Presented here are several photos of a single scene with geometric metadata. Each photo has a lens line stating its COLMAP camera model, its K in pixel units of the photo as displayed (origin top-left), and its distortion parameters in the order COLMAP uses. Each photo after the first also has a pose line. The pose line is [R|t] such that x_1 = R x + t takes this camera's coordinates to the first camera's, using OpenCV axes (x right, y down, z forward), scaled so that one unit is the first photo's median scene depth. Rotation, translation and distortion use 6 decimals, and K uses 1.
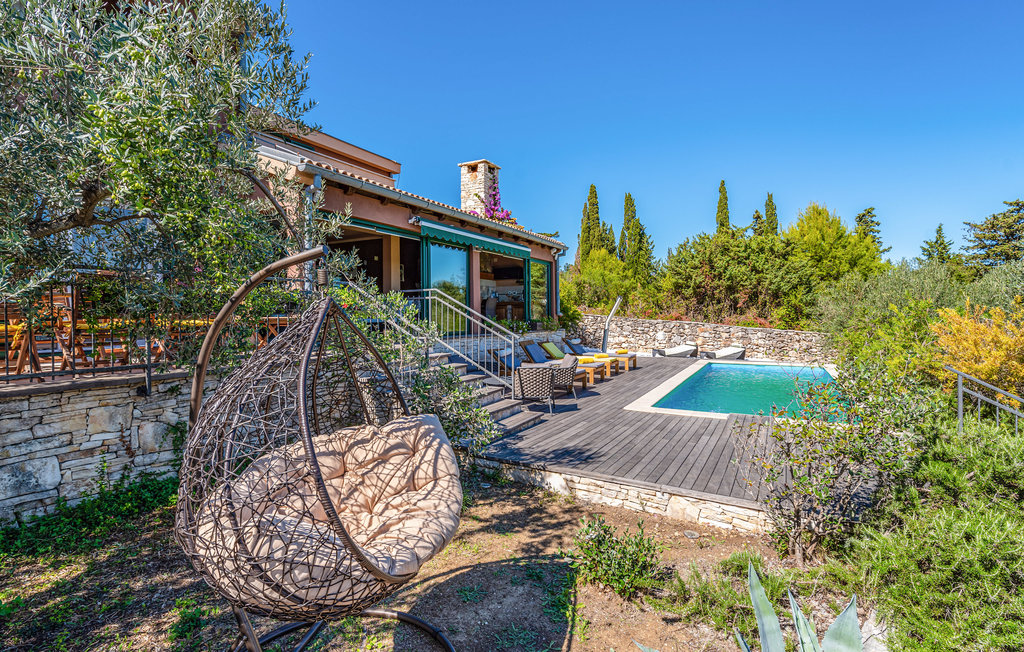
lens RADIAL K [[459.1, 0, 512.0], [0, 459.1, 326.0], [0, 0, 1]] dist [0.000315, 0.000095]
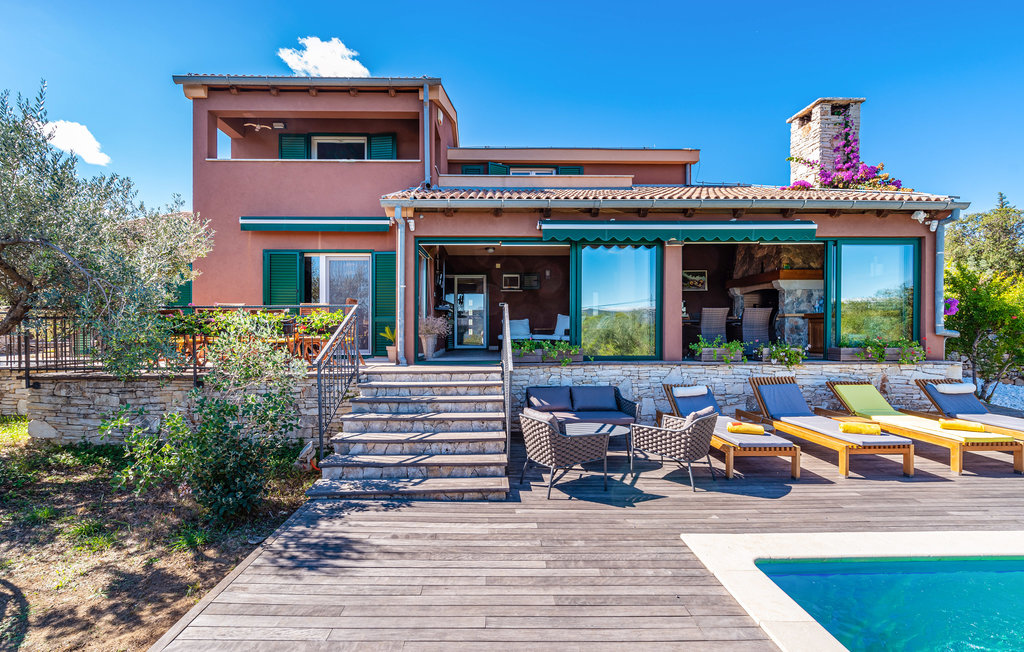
lens RADIAL K [[442.9, 0, 501.0], [0, 442.9, 337.9], [0, 0, 1]] dist [0.001046, 0.000114]
pose [[0.520208, 0.024997, -0.853673, 0.809264], [-0.023743, 0.999609, 0.014802, -0.049775], [0.853709, 0.012568, 0.520598, 0.876374]]
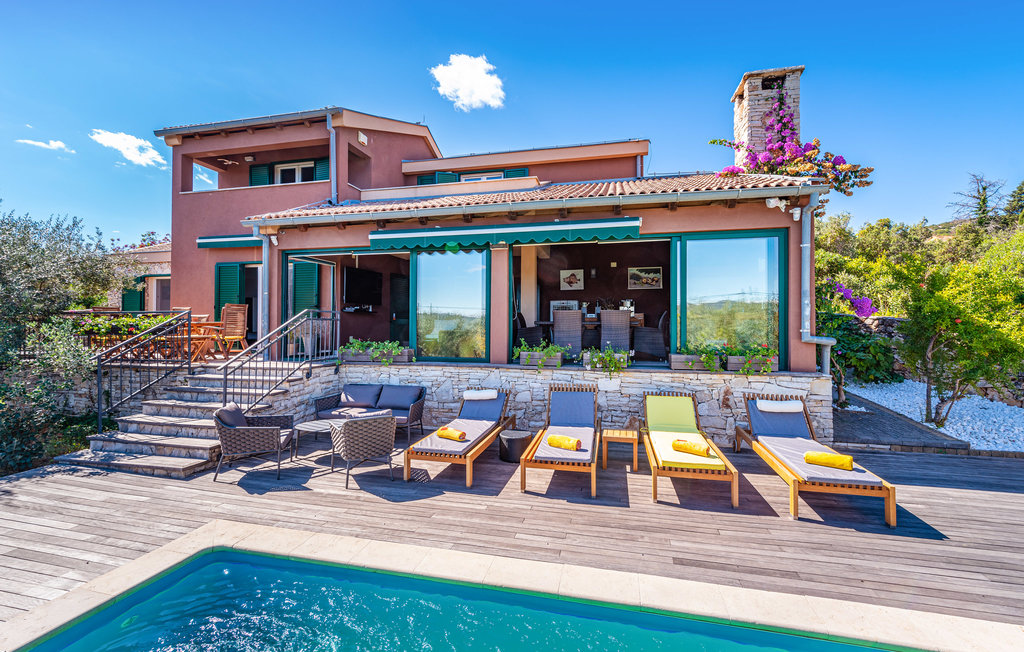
lens RADIAL K [[438.6, 0, 512.0], [0, 438.6, 326.0], [0, 0, 1]] dist [0.000790, 0.000509]
pose [[0.284129, 0.014389, -0.958678, 1.267612], [-0.030000, 0.999531, 0.006111, -0.101972], [0.958317, 0.027024, 0.284428, 1.768256]]
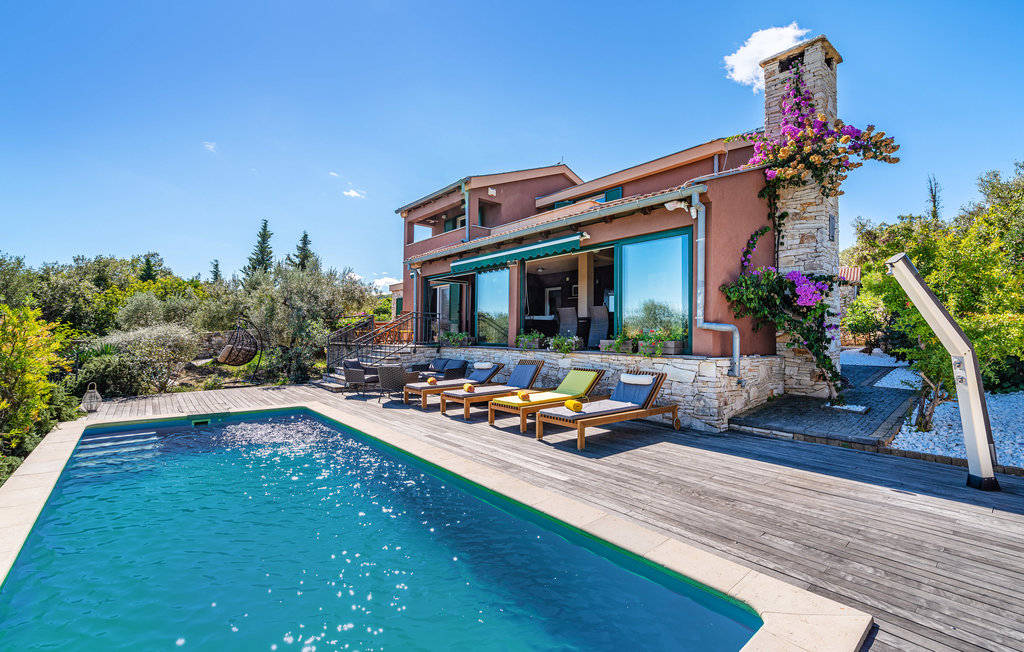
lens RADIAL K [[445.8, 0, 512.0], [0, 445.8, 326.0], [0, 0, 1]] dist [0.000102, 0.000050]
pose [[-0.340607, -0.010925, -0.940142, 1.817566], [-0.027829, 0.999612, -0.001534, -0.061305], [0.939794, 0.025641, -0.340779, 2.861778]]
